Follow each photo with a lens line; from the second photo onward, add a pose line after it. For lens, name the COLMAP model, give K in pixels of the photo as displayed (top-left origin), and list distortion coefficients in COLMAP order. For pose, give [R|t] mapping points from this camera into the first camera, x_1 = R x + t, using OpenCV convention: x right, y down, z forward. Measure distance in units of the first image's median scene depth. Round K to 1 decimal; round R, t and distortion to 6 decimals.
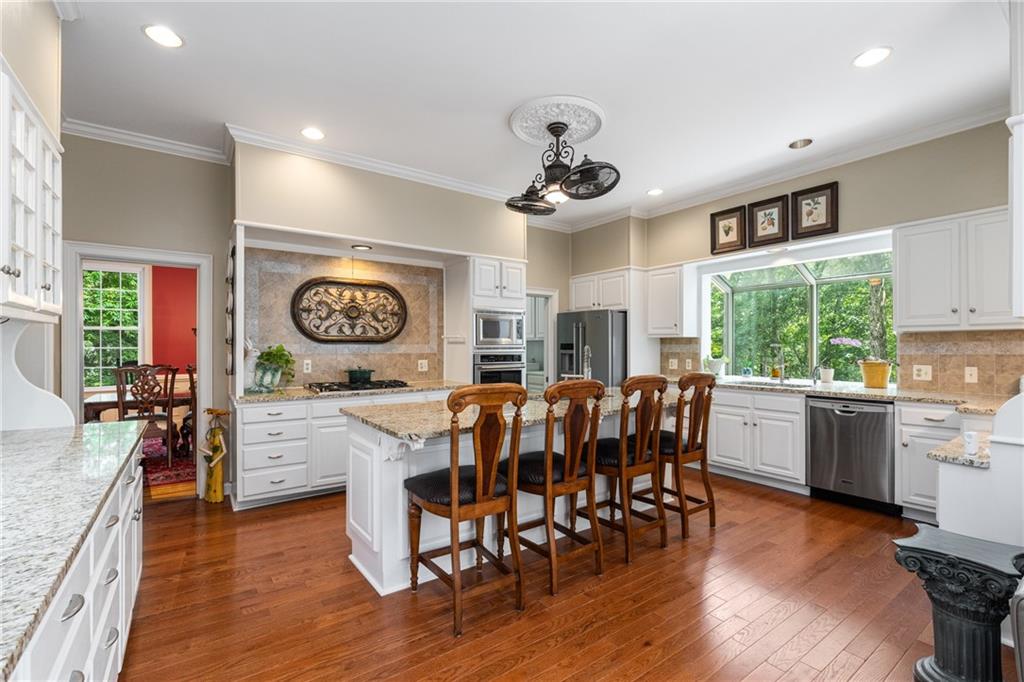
lens RADIAL K [[449.1, 0, 513.9], [0, 449.1, 348.6], [0, 0, 1]] dist [-0.003129, 0.002022]
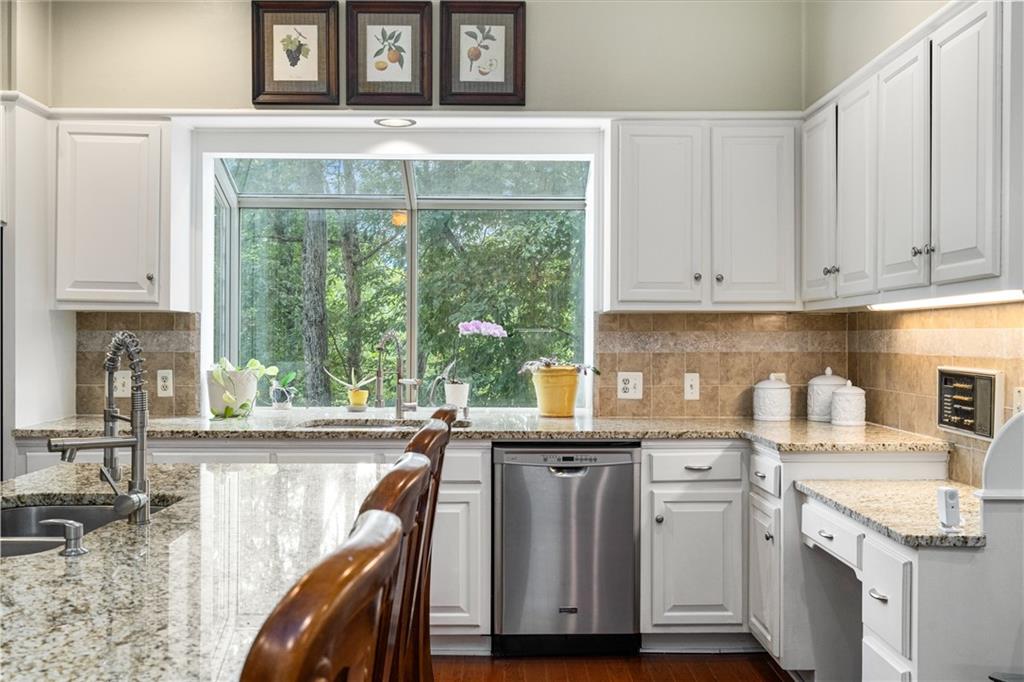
lens RADIAL K [[1001.0, 0, 510.9], [0, 1001.0, 342.5], [0, 0, 1]] dist [0.002371, 0.000000]
pose [[0.578164, 0.001102, 0.815920, -0.163717], [-0.001137, 0.999999, -0.000545, 0.000613], [-0.815920, -0.000613, 0.578165, 0.338246]]
